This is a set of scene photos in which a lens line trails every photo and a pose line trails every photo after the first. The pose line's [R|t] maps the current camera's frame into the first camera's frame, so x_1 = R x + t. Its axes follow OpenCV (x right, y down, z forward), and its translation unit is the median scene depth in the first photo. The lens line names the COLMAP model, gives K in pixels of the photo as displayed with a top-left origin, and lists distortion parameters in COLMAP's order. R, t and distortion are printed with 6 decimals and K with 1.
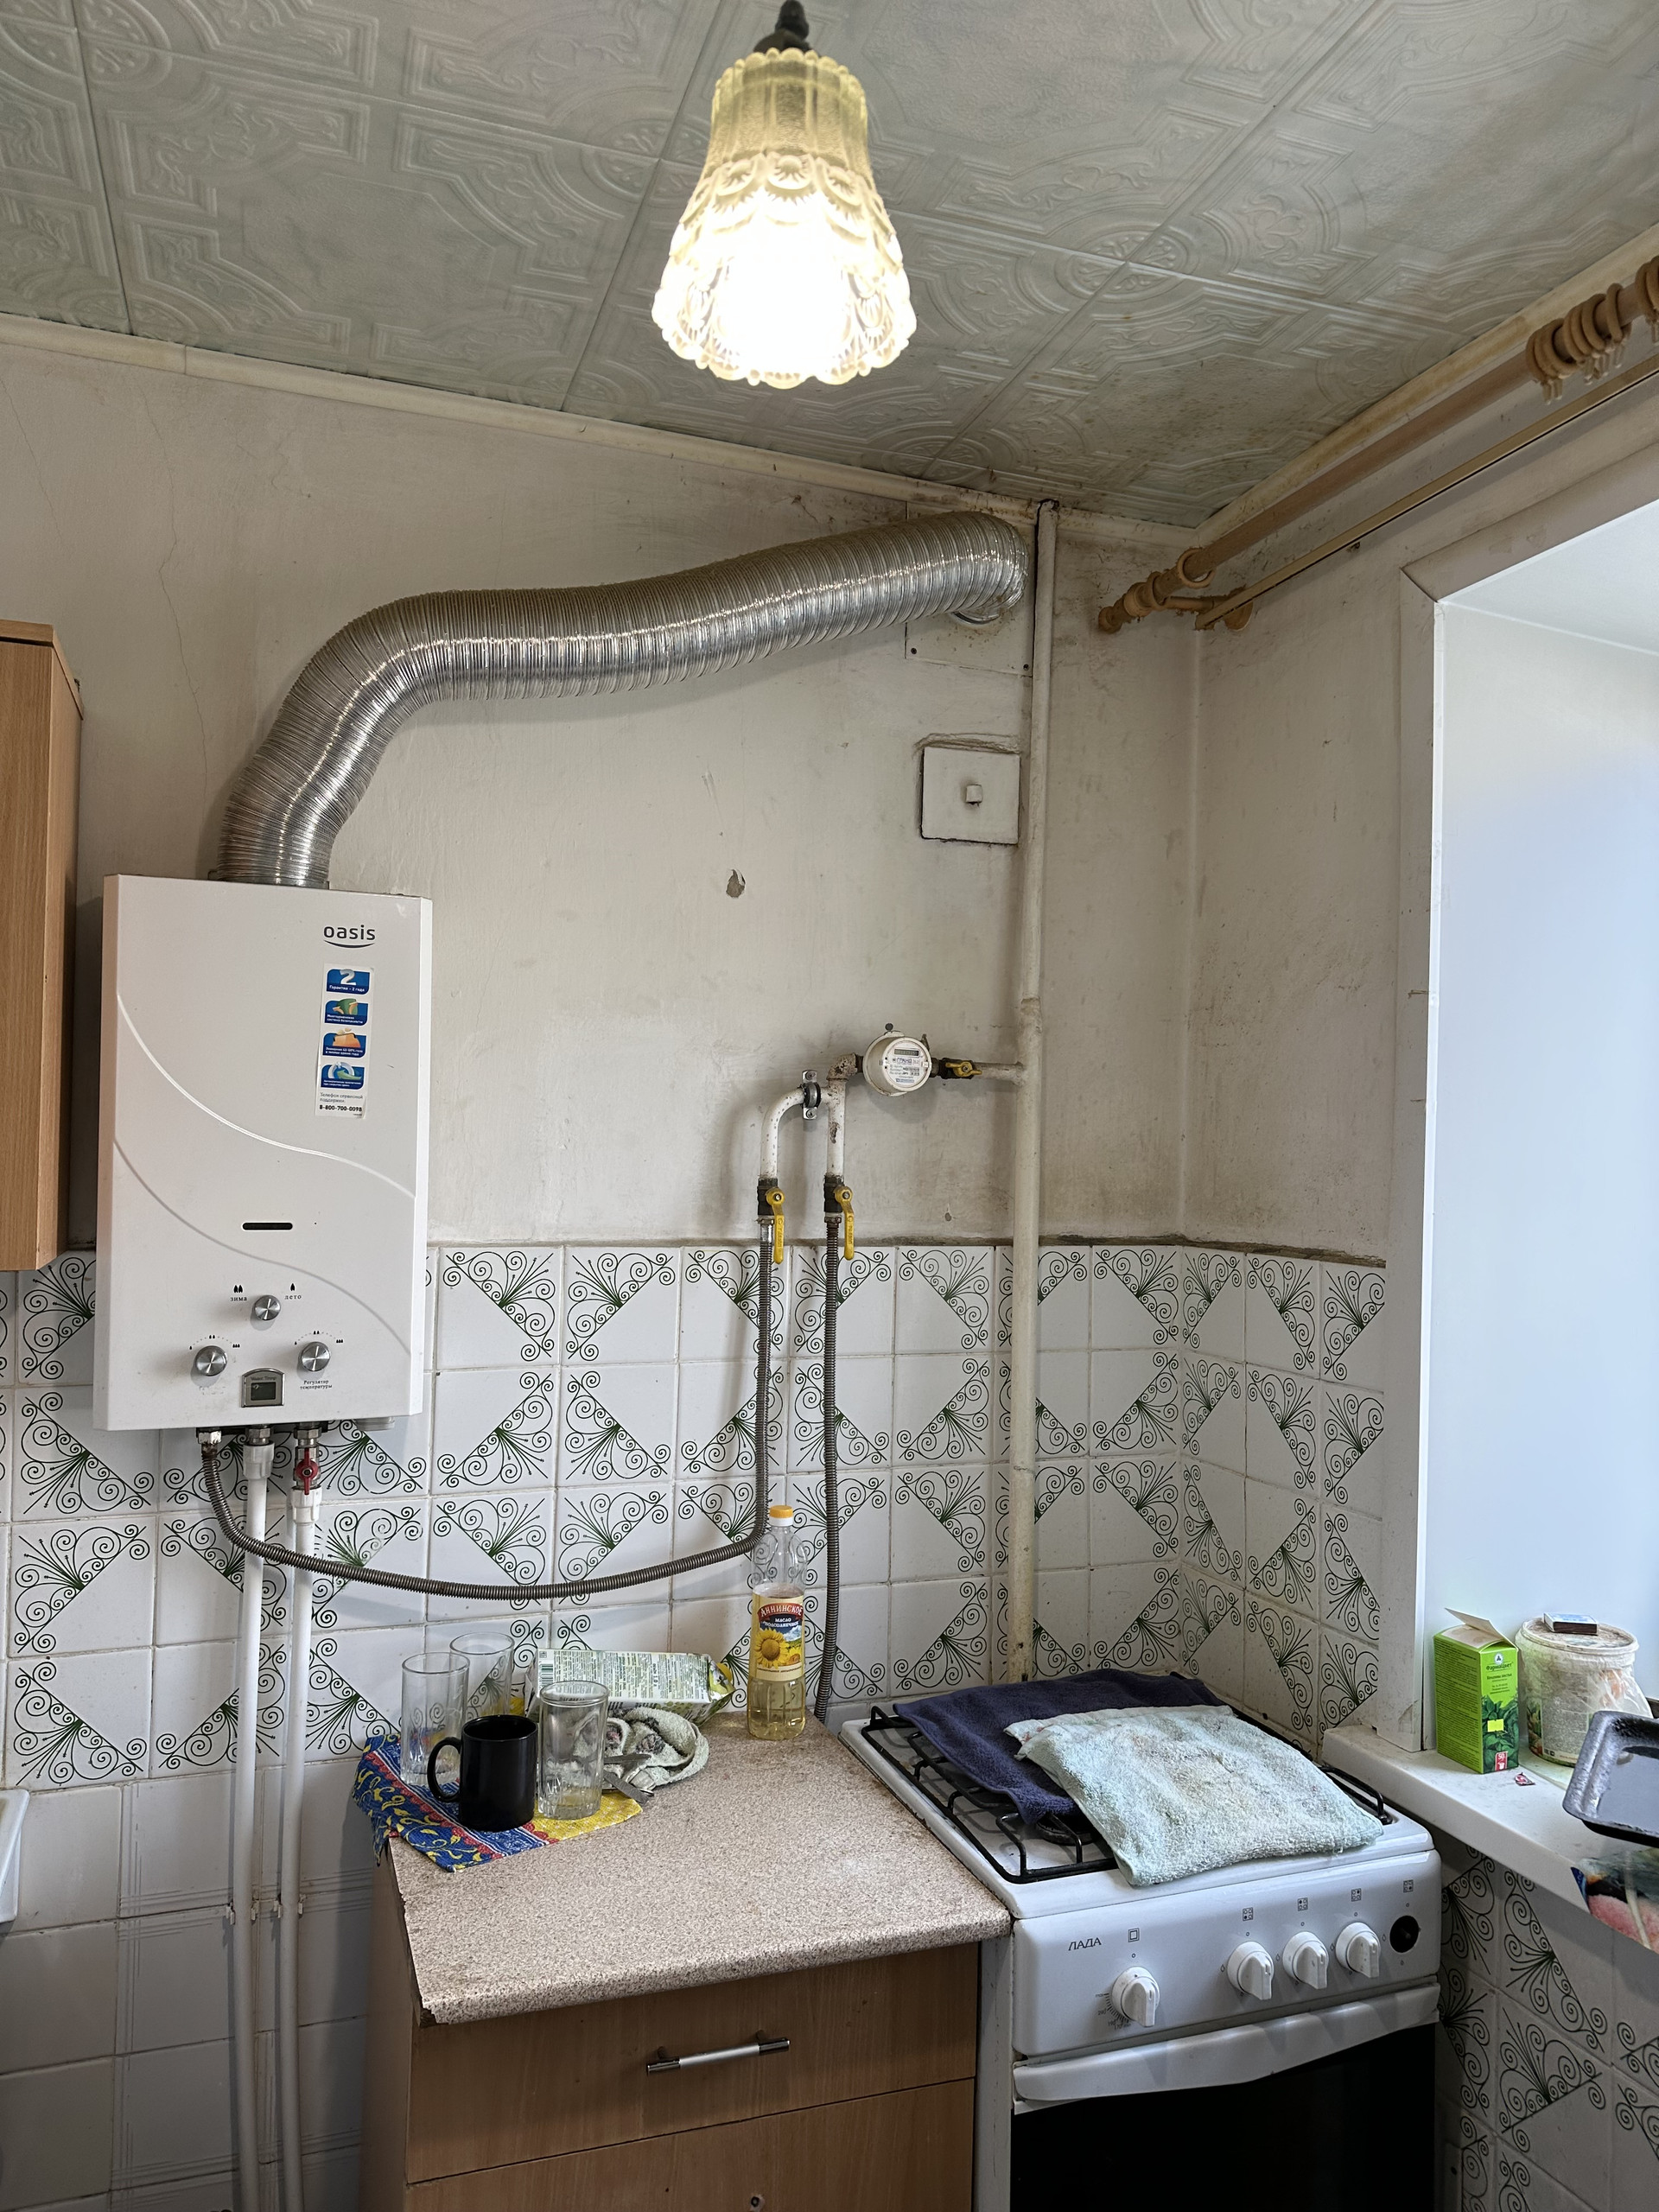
lens RADIAL K [[1564.4, 0, 825.8], [0, 1564.4, 1129.3], [0, 0, 1]] dist [0.056779, -0.057918]
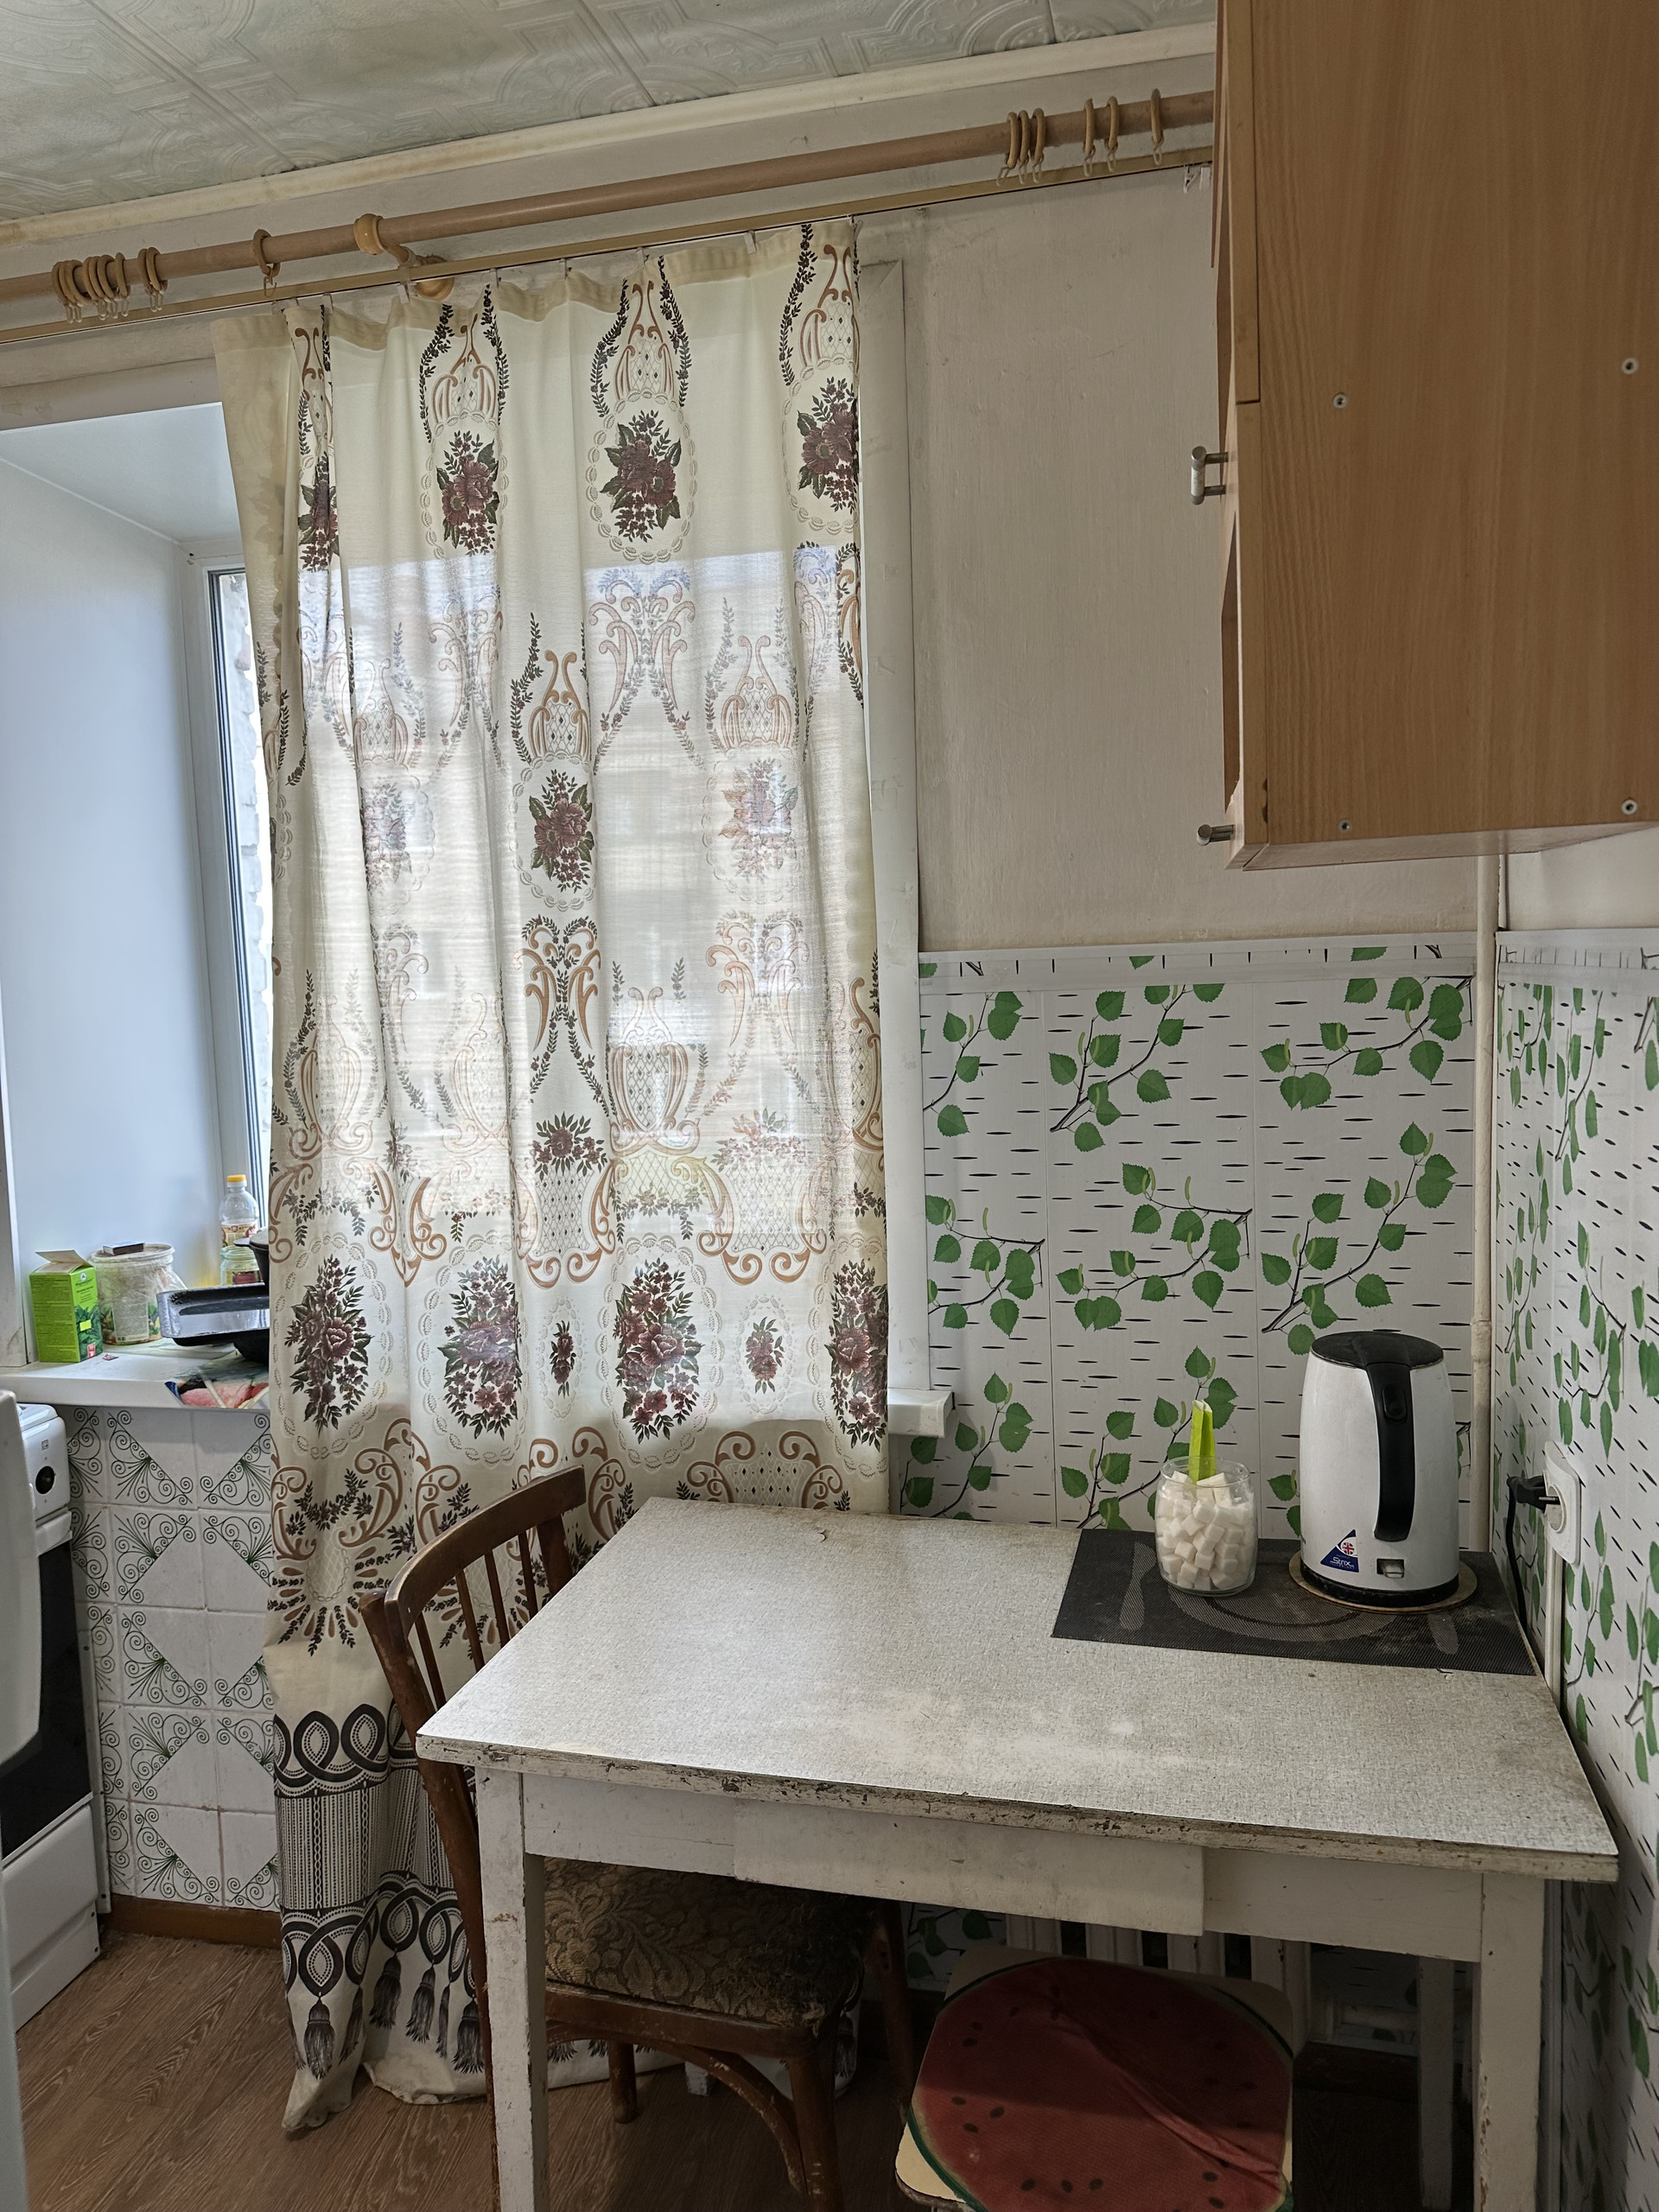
lens RADIAL K [[1564.4, 0, 767.5], [0, 1564.4, 1088.1], [0, 0, 1]] dist [0.056779, -0.057918]
pose [[0.584721, -0.108098, 0.804000, -0.307018], [0.033878, 0.993471, 0.108934, 0.053962], [-0.810527, -0.036458, 0.584566, -0.252828]]
